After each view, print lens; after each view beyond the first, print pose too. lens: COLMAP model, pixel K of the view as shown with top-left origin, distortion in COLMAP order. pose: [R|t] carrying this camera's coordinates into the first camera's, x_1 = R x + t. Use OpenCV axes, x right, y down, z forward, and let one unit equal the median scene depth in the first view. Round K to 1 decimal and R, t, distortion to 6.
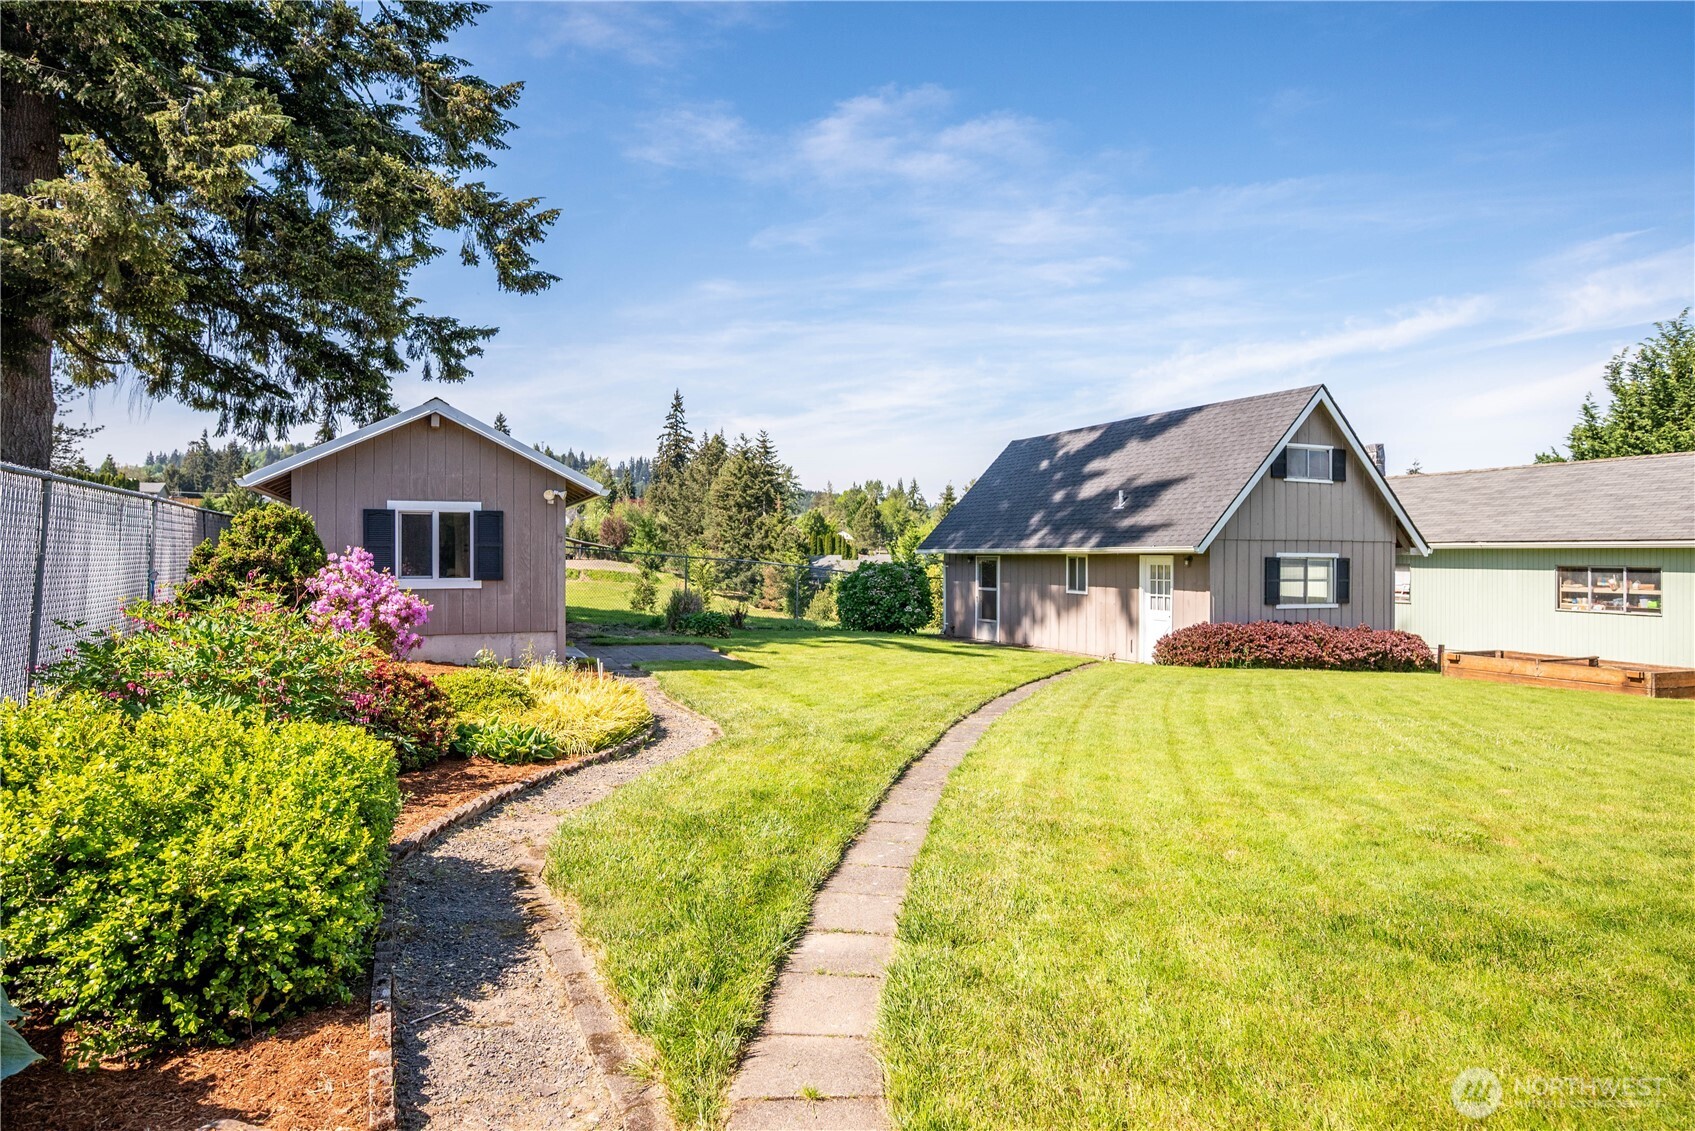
lens RADIAL K [[929.5, 0, 835.9], [0, 929.5, 550.7], [0, 0, 1]] dist [-0.001330, -0.001480]
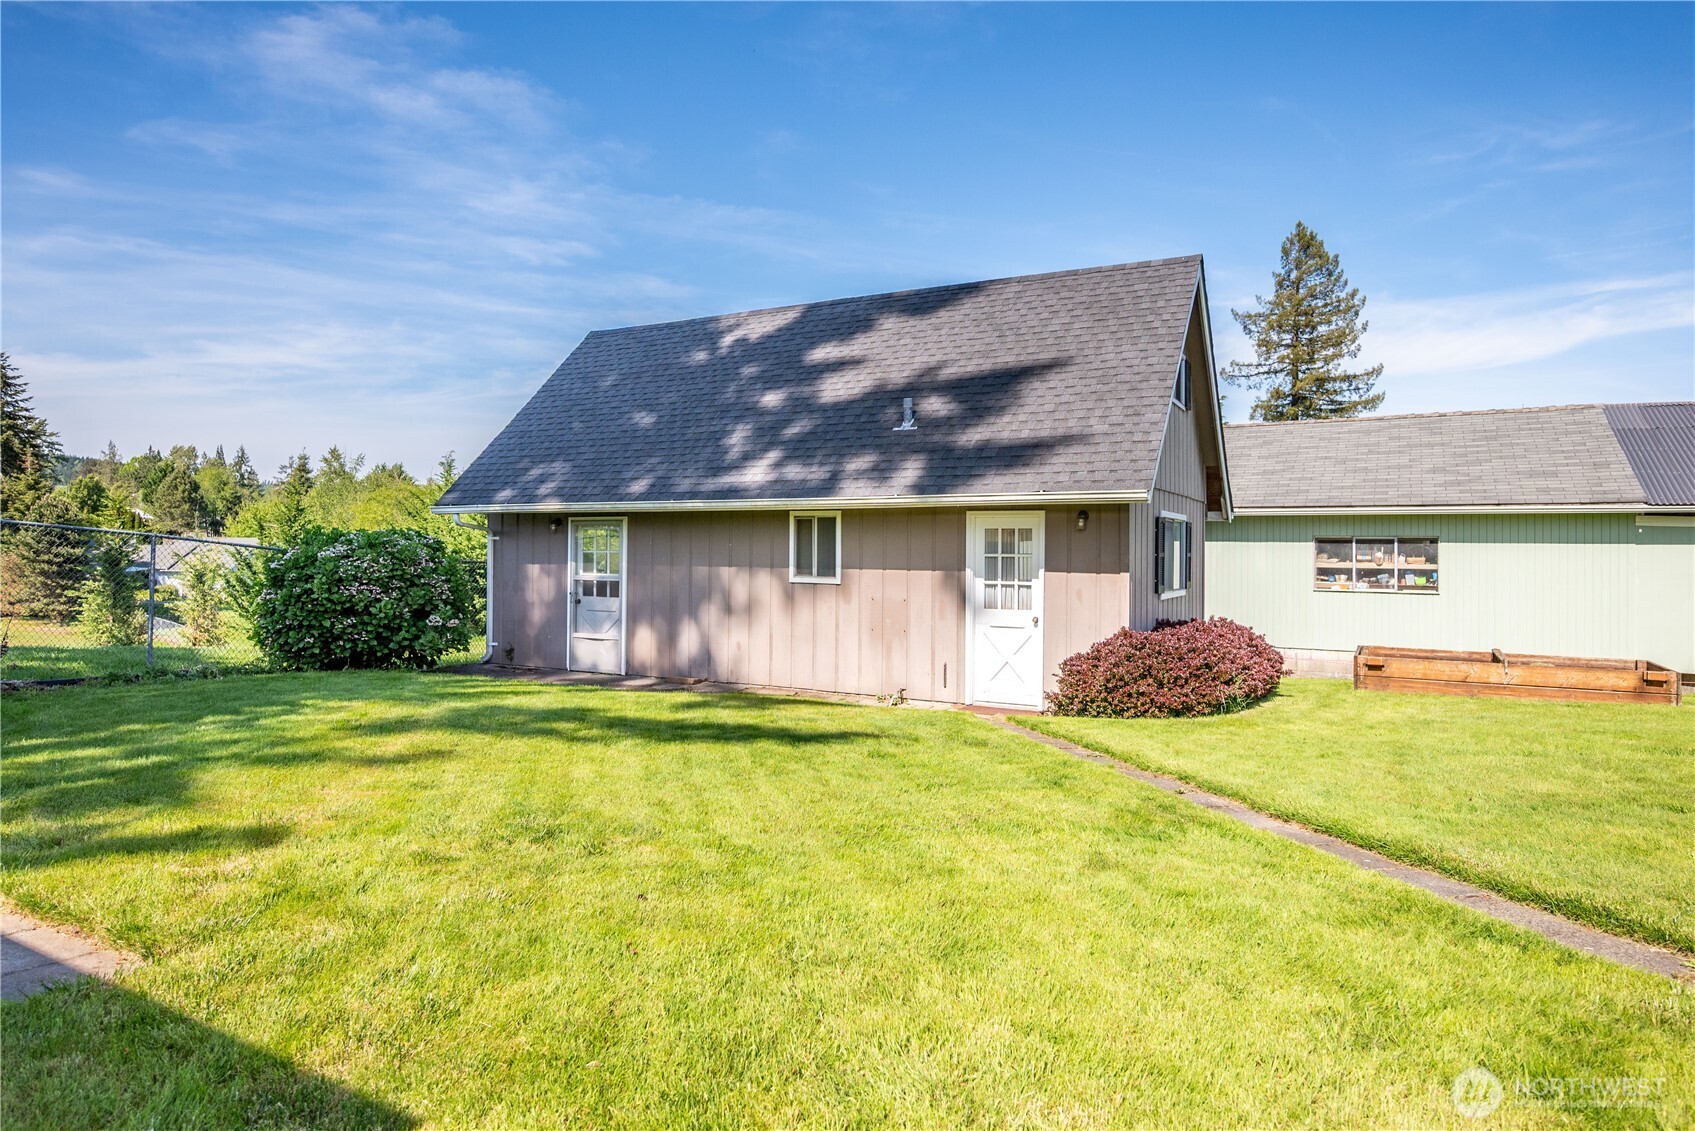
lens RADIAL K [[929.5, 0, 835.9], [0, 929.5, 550.7], [0, 0, 1]] dist [-0.001330, -0.001480]
pose [[0.789549, 0.000162, 0.613688, -0.076079], [-0.007941, 0.999919, 0.009953, 0.025024], [-0.613636, -0.012732, 0.789486, 0.637689]]
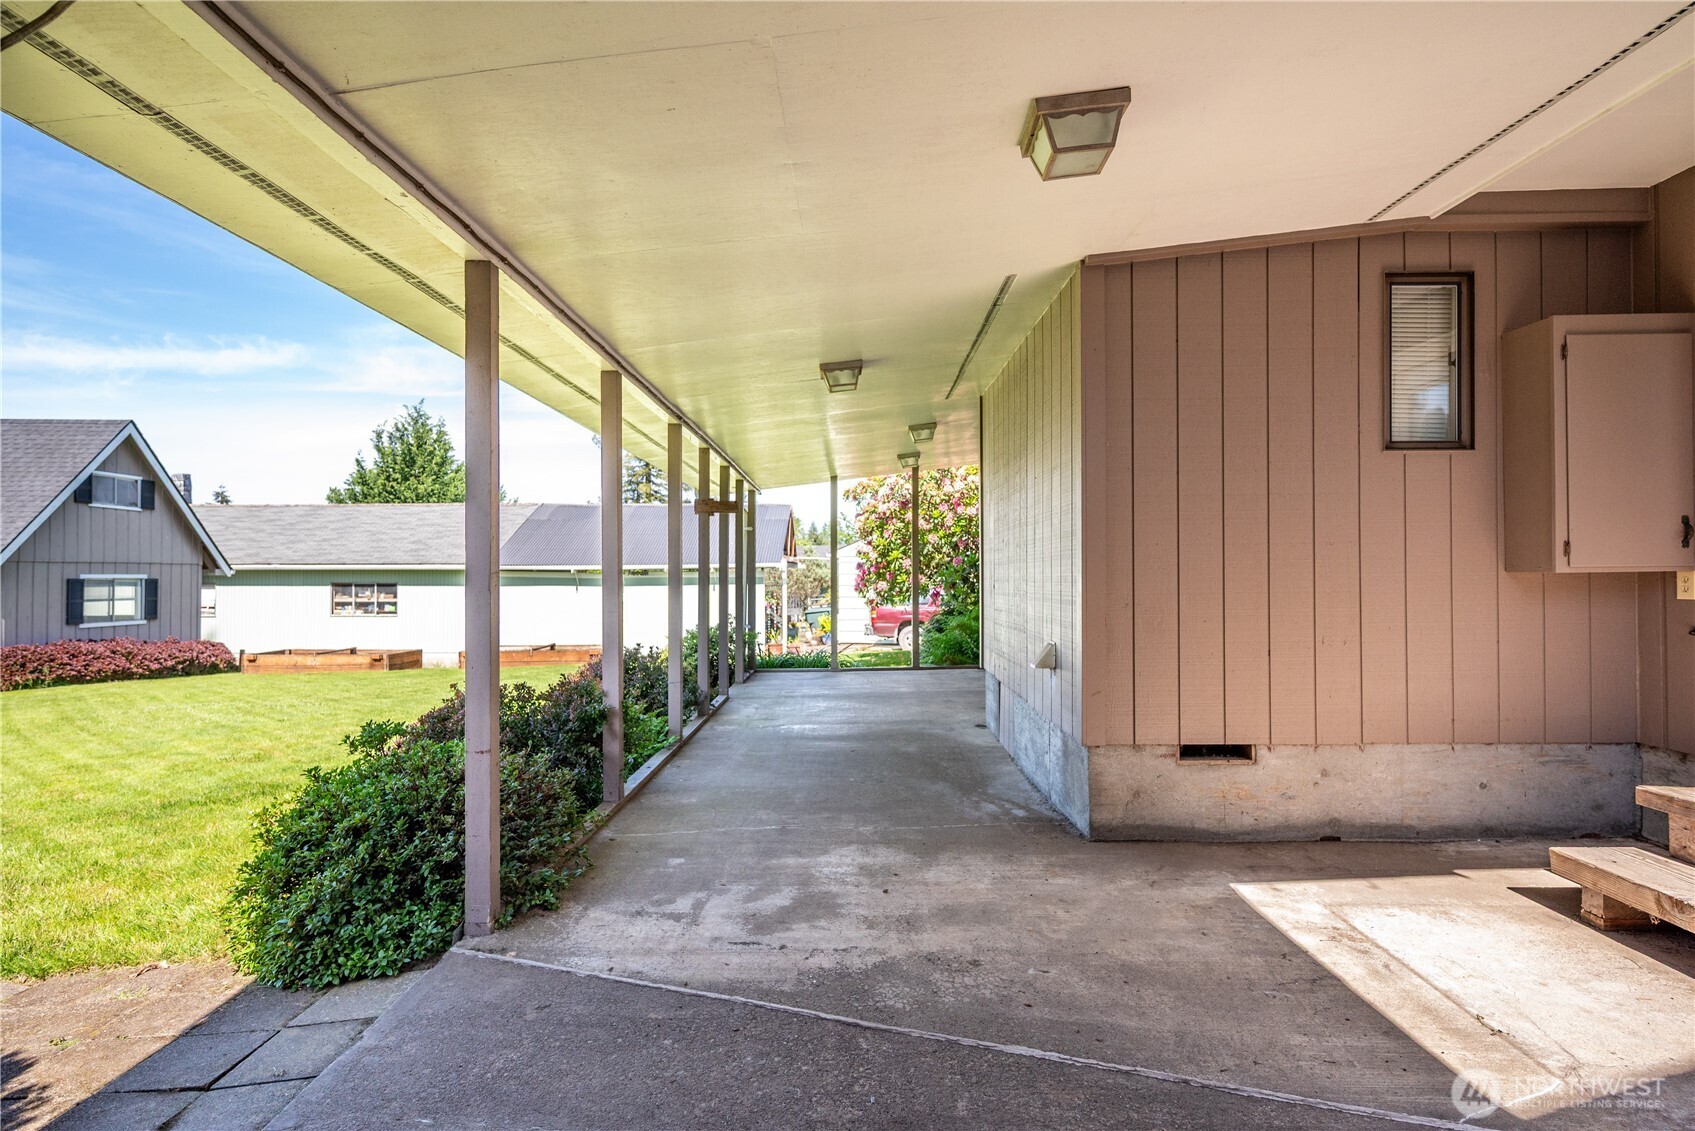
lens RADIAL K [[854.4, 0, 847.5], [0, 854.4, 565.5], [0, 0, 1]] dist [-0.004042, -0.000220]
pose [[0.370317, 0.004101, 0.928897, -0.091307], [-0.002059, 0.999991, -0.003594, -0.005674], [-0.928903, -0.000581, 0.370322, -0.148938]]
